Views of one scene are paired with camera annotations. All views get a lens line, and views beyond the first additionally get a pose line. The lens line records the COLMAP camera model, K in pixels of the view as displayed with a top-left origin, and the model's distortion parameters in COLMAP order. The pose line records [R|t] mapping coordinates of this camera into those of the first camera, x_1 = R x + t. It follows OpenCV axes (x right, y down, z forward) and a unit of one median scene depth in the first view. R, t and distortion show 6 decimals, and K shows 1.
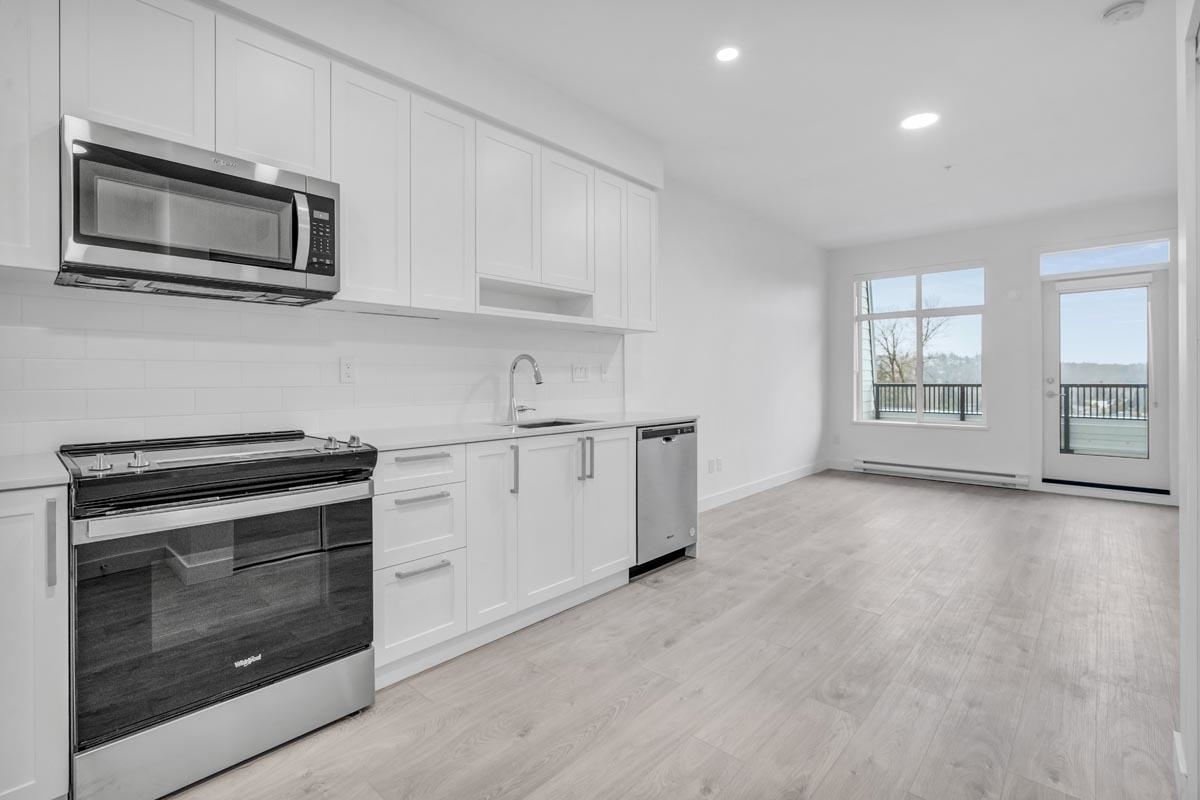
lens RADIAL K [[551.8, 0, 598.3], [0, 551.8, 376.2], [0, 0, 1]] dist [-0.010804, 0.006628]
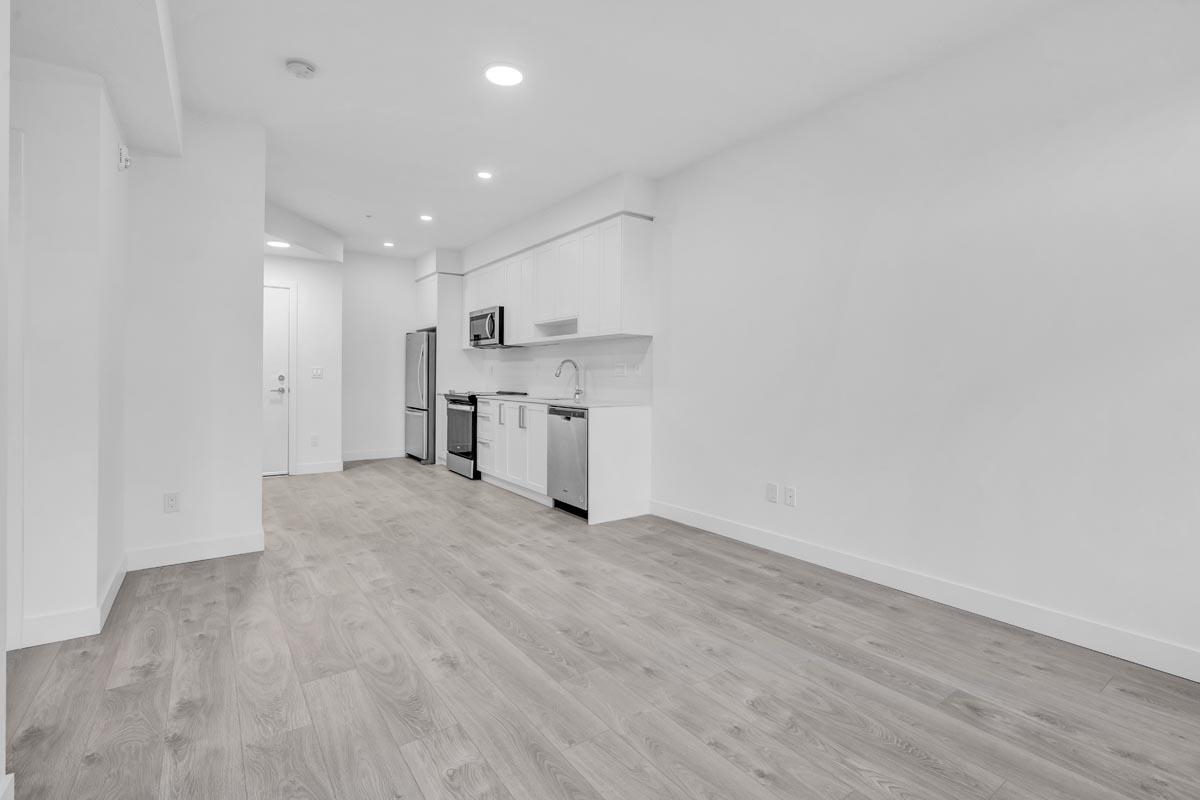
lens RADIAL K [[551.8, 0, 598.3], [0, 551.8, 376.2], [0, 0, 1]] dist [-0.010804, 0.006628]
pose [[-0.204112, 0.000165, -0.978948, 1.370332], [-0.003380, 0.999994, 0.000873, 0.009741], [0.978942, 0.003487, -0.204110, 1.295052]]
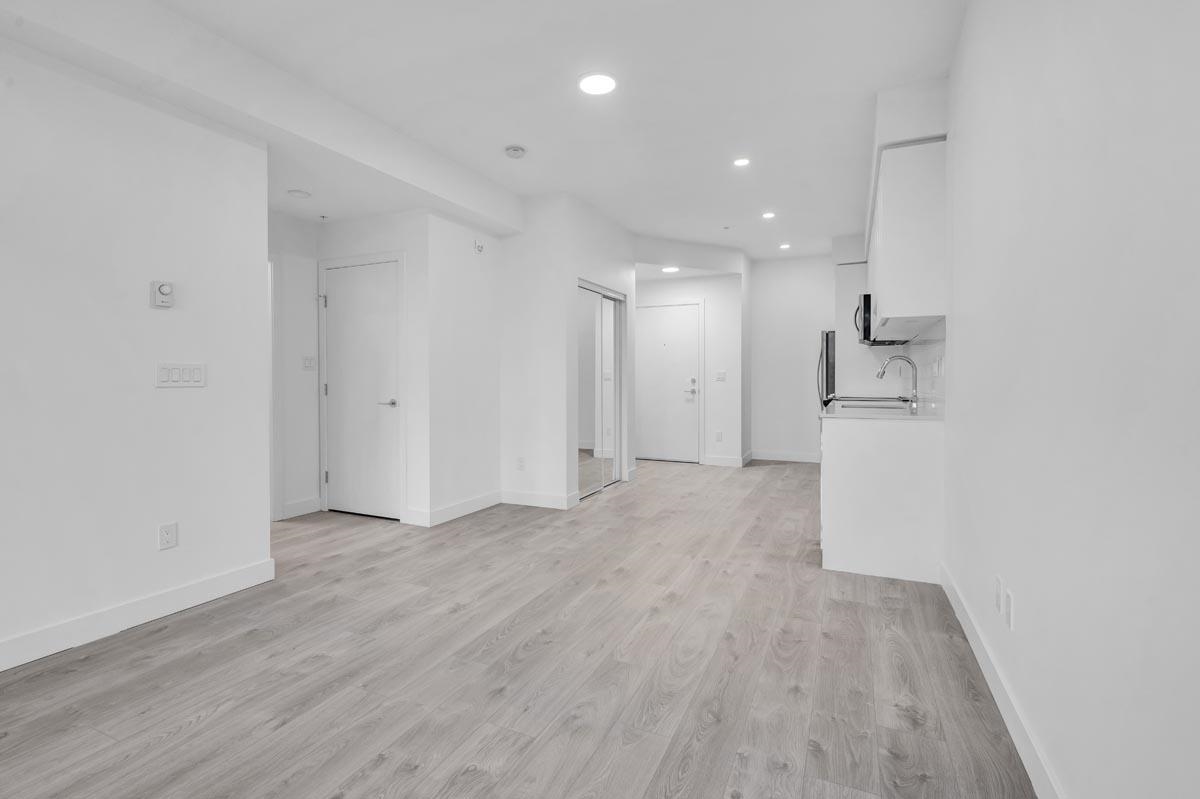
lens RADIAL K [[548.2, 0, 600.0], [0, 548.2, 382.7], [0, 0, 1]] dist [-0.010417, 0.007772]
pose [[-0.950755, 0.005635, -0.309892, 0.836316], [0.003745, 0.999971, 0.006693, 0.012036], [0.309920, 0.005203, -0.950748, 1.799283]]
